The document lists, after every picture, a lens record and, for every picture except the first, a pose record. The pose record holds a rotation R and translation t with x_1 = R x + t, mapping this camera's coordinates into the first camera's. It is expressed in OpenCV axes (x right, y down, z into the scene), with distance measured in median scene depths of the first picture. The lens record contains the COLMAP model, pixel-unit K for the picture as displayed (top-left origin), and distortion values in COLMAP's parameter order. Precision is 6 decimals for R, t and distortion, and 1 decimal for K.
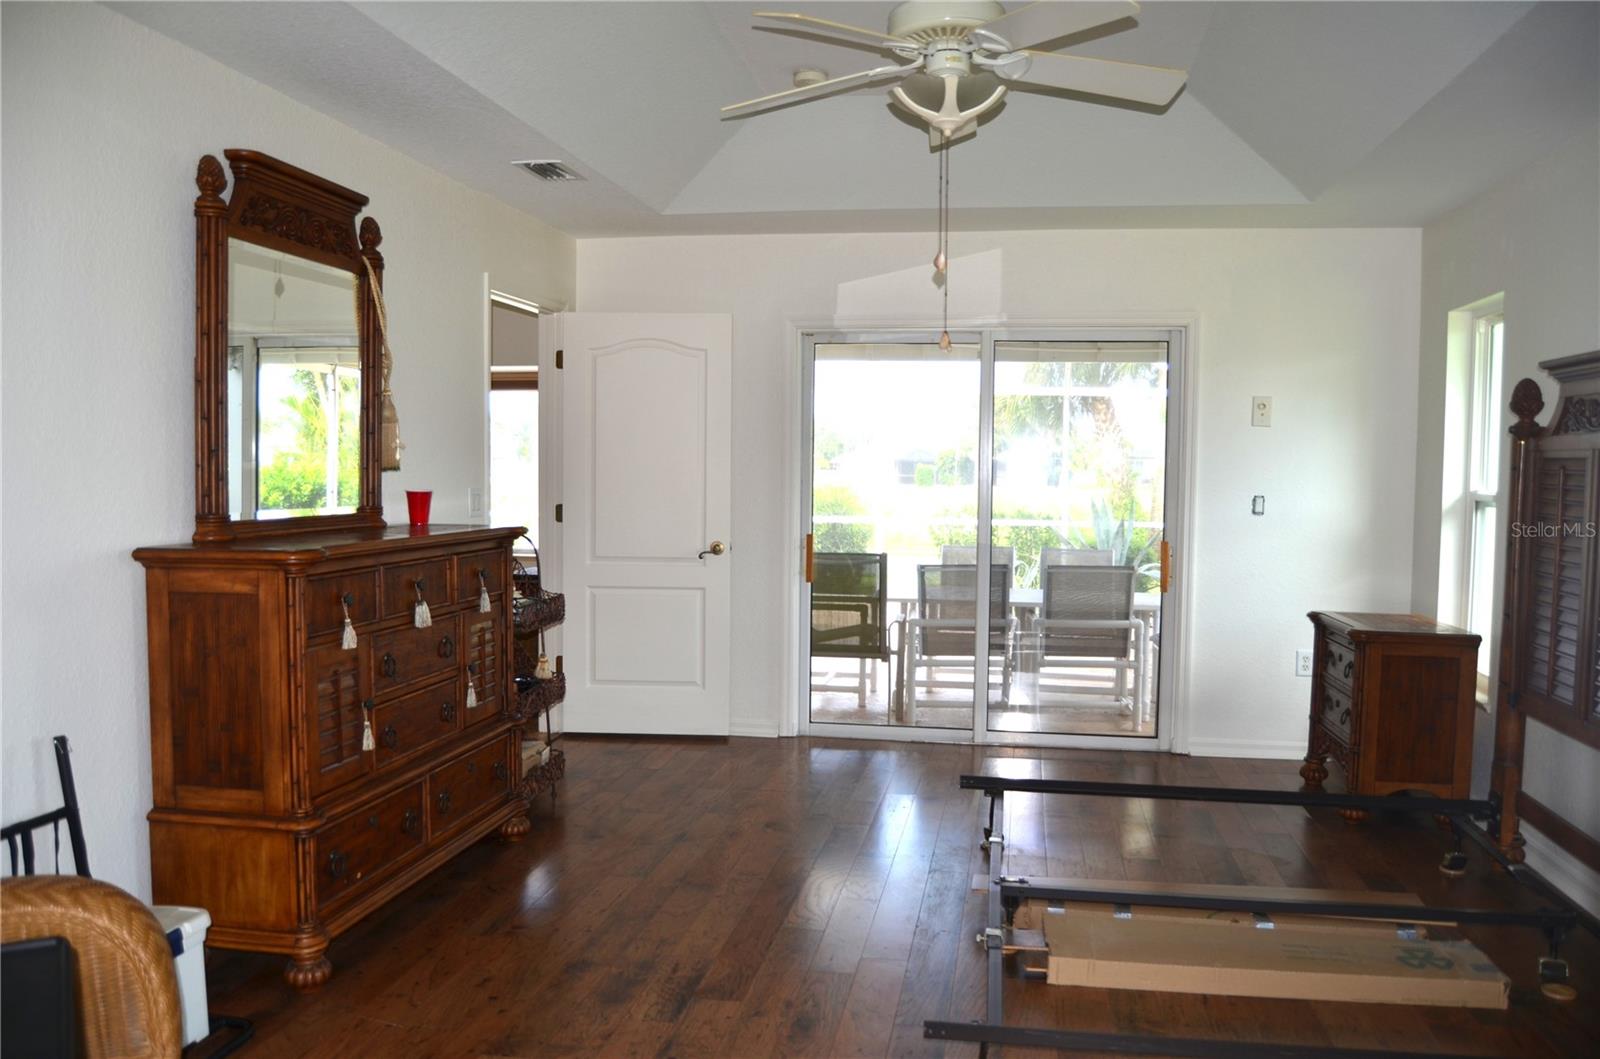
lens RADIAL K [[1256.6, 0, 800.3], [0, 1256.6, 533.4], [0, 0, 1]] dist [-0.014525, -0.004936]
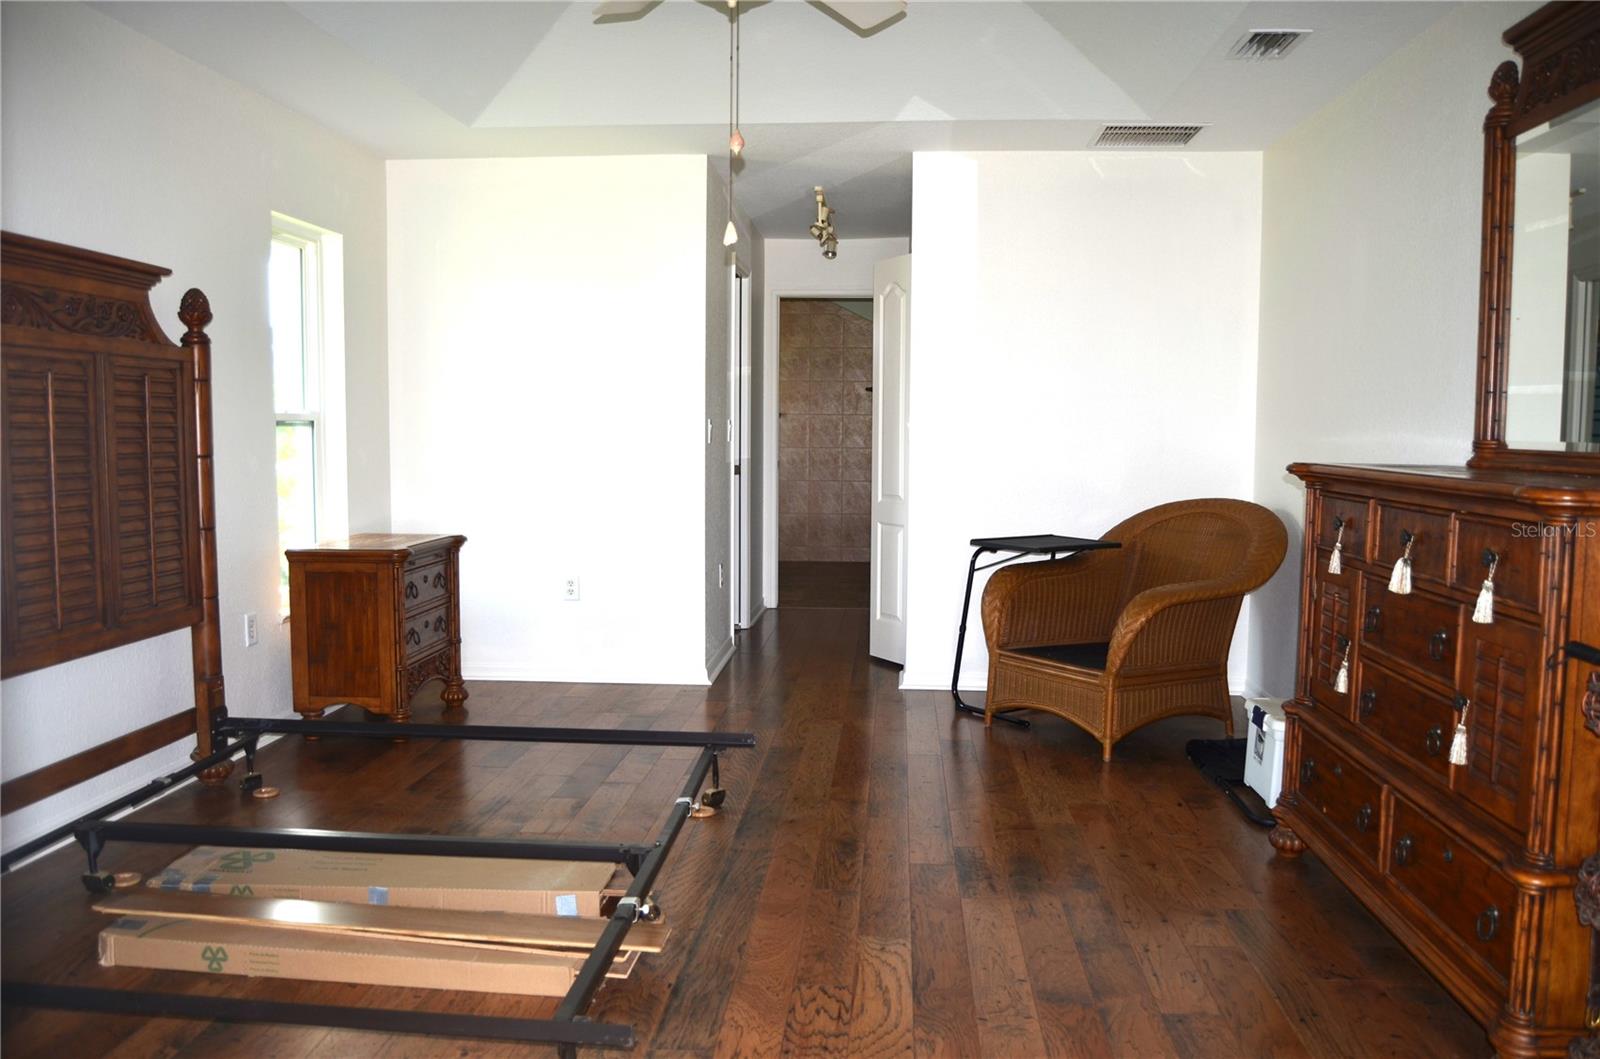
lens RADIAL K [[1256.6, 0, 797.8], [0, 1256.6, 533.1], [0, 0, 1]] dist [-0.014525, -0.004936]
pose [[-0.995594, -0.012731, -0.092898, 0.136667], [-0.025020, 0.990888, 0.132348, -0.053749], [0.090367, 0.134089, -0.986840, 1.753271]]
